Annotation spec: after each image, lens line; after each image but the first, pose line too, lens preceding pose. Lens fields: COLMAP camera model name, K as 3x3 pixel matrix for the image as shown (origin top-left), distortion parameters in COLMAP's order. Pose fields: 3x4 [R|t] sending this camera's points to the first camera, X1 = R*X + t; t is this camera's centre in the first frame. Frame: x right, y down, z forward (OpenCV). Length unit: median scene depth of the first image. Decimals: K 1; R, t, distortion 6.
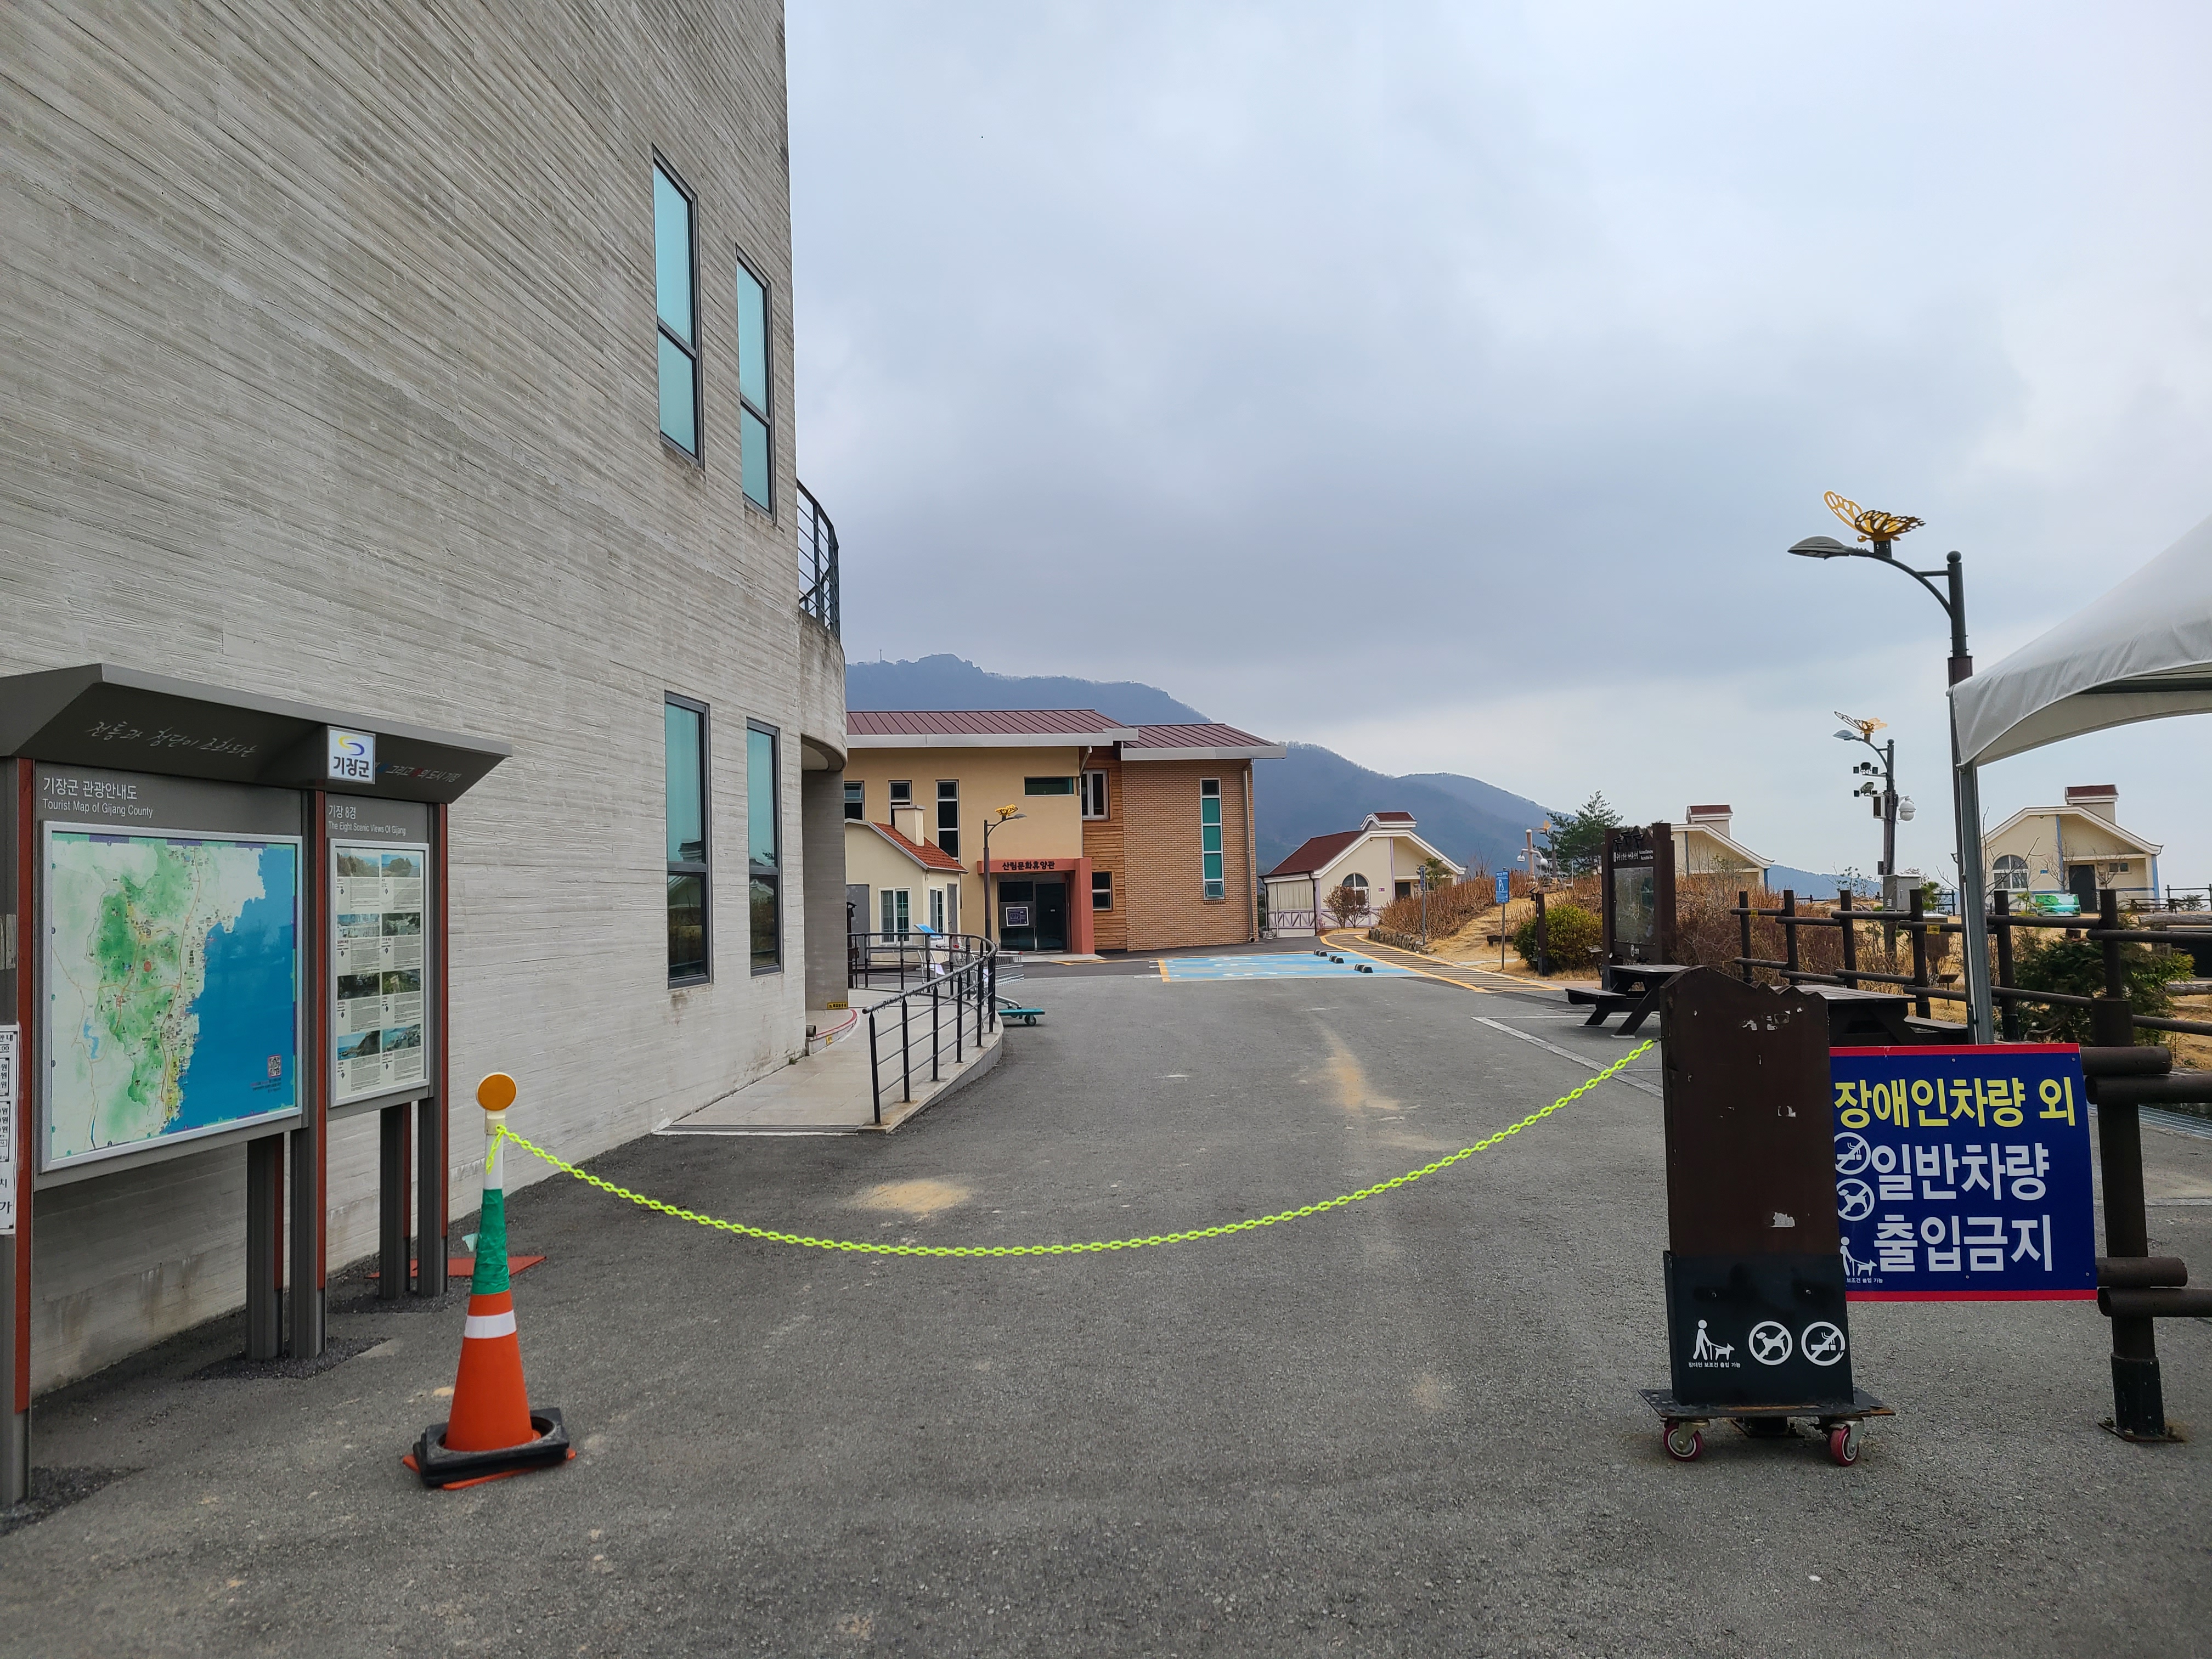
lens RADIAL K [[1664.0, 0, 1106.0], [0, 1664.0, 829.5], [0, 0, 1]] dist [0.000528, 0.000258]
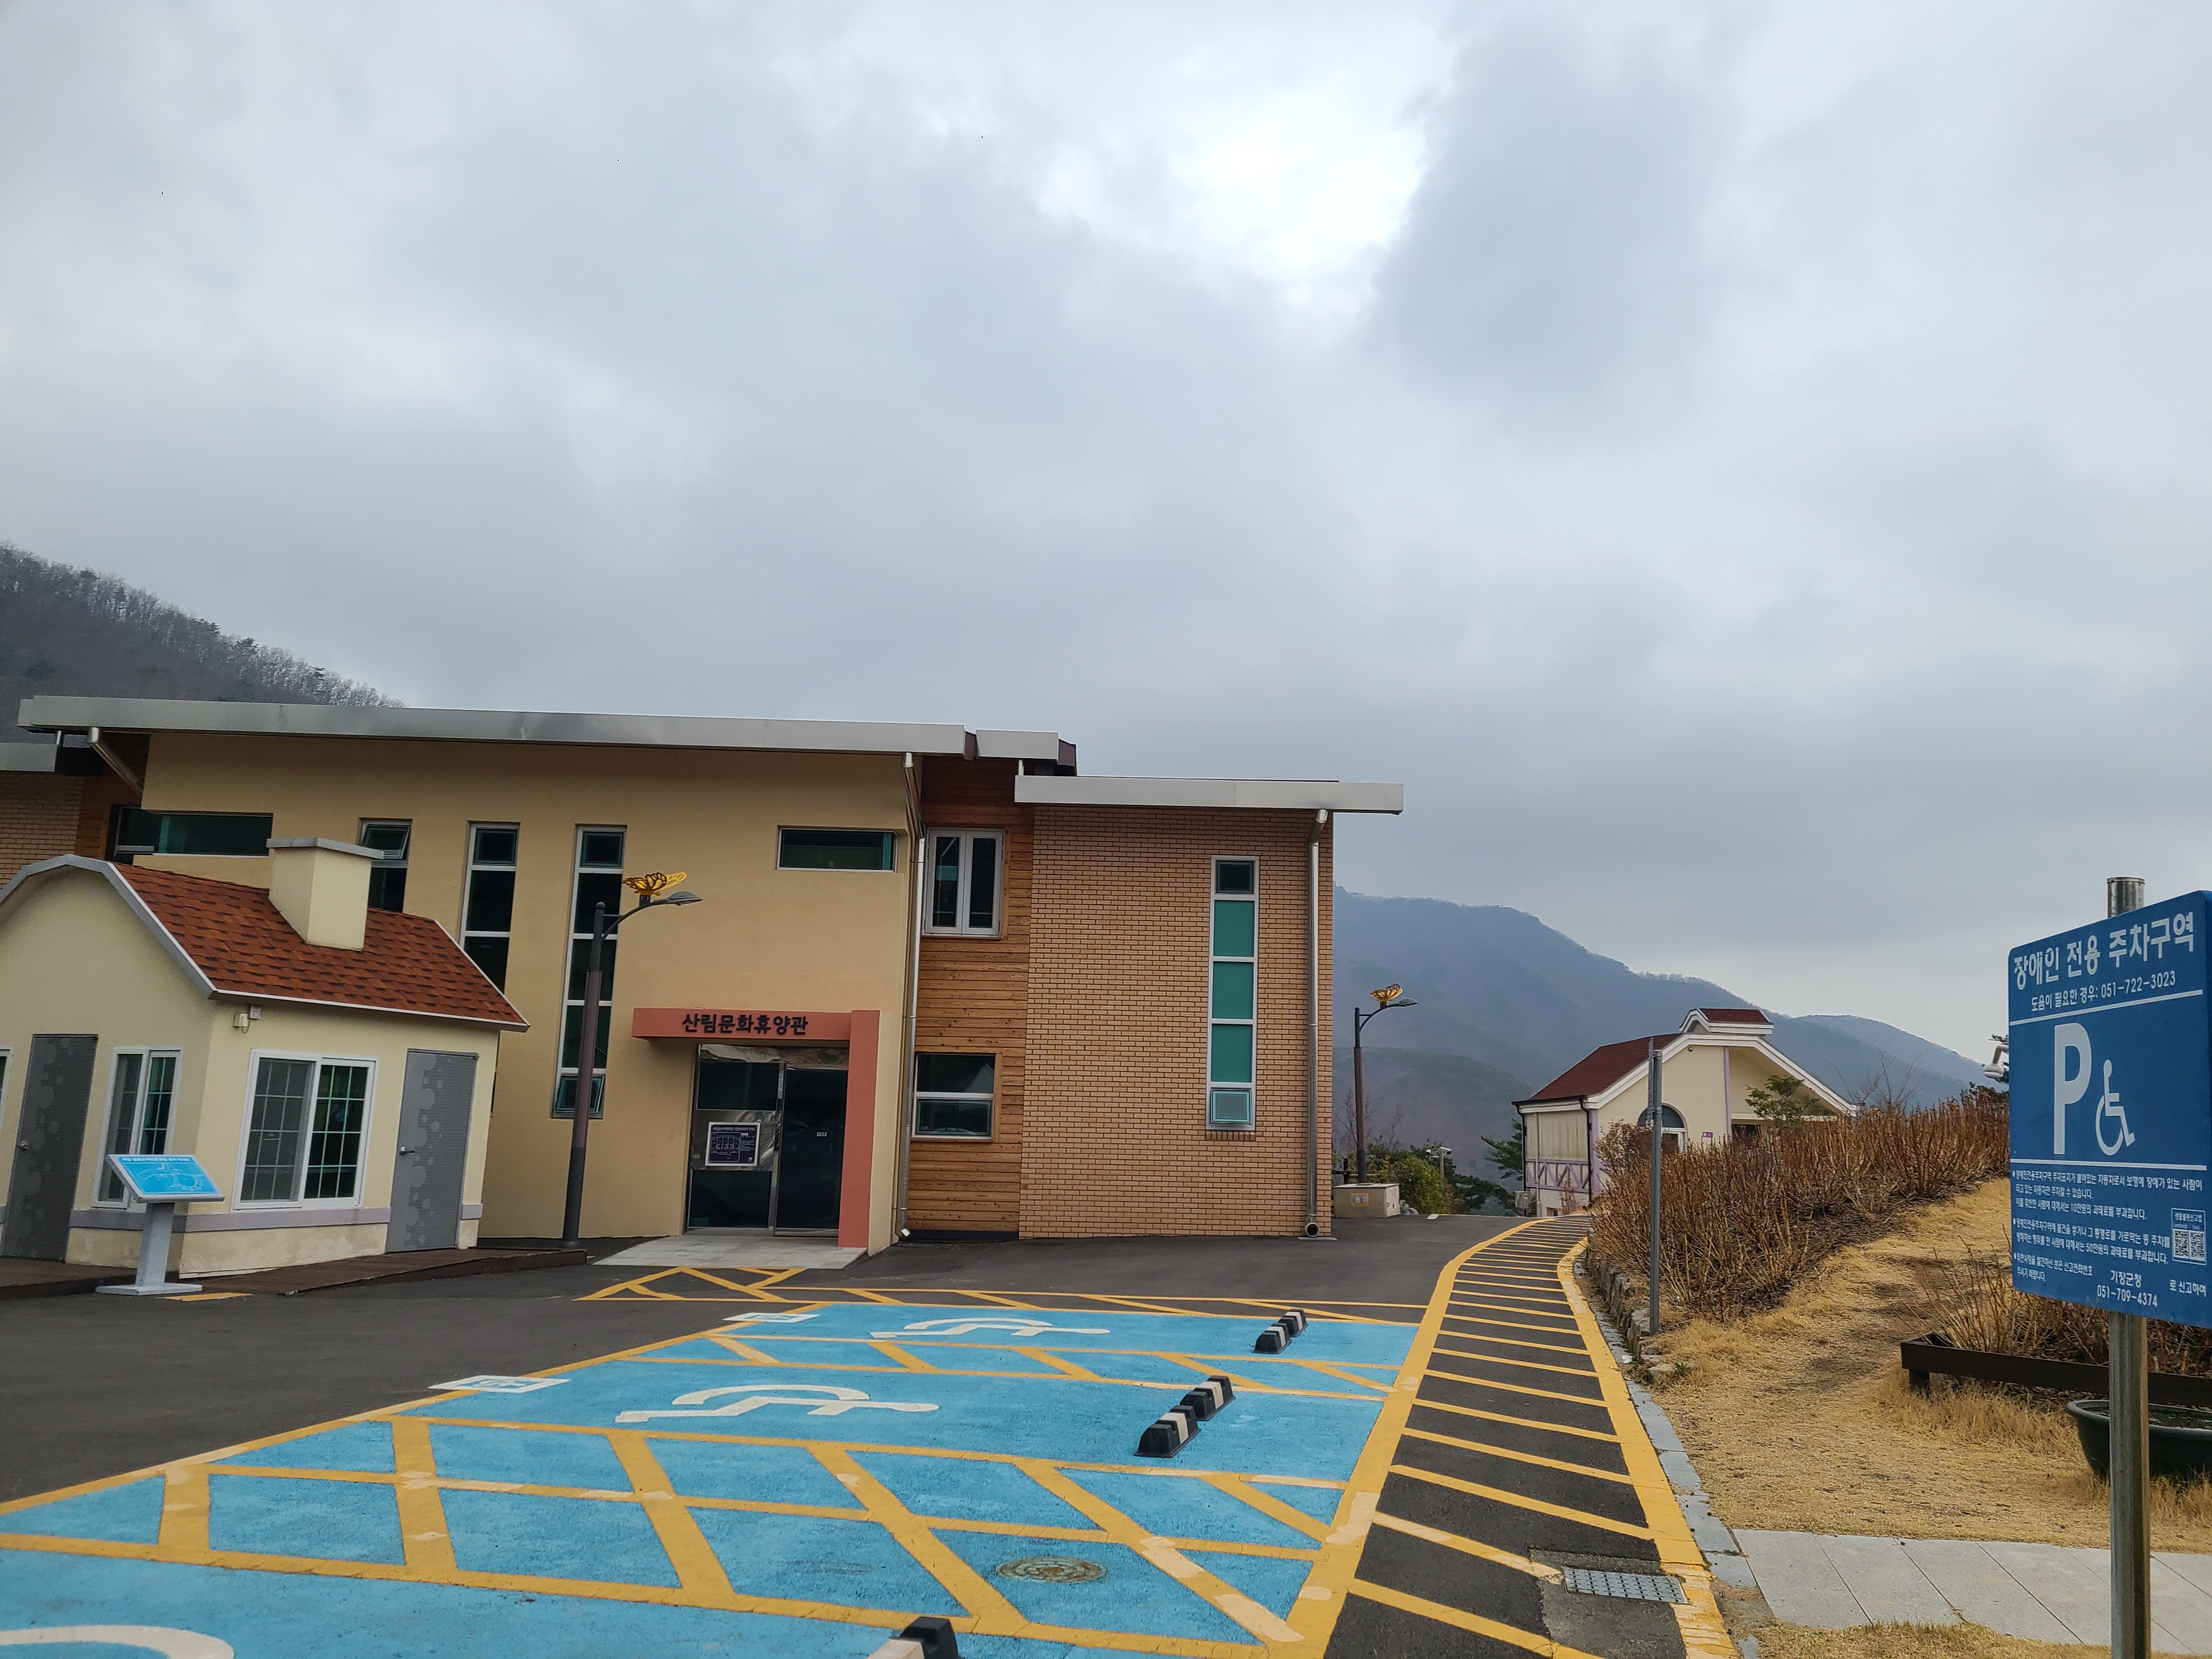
lens RADIAL K [[1762.3, 0, 1106.0], [0, 1762.3, 829.5], [0, 0, 1]] dist [0.029555, -0.000623]
pose [[0.980660, 0.021904, -0.194490, 0.124509], [-0.045504, 0.992004, -0.117720, 0.020240], [0.190356, 0.124293, 0.973815, 0.544892]]
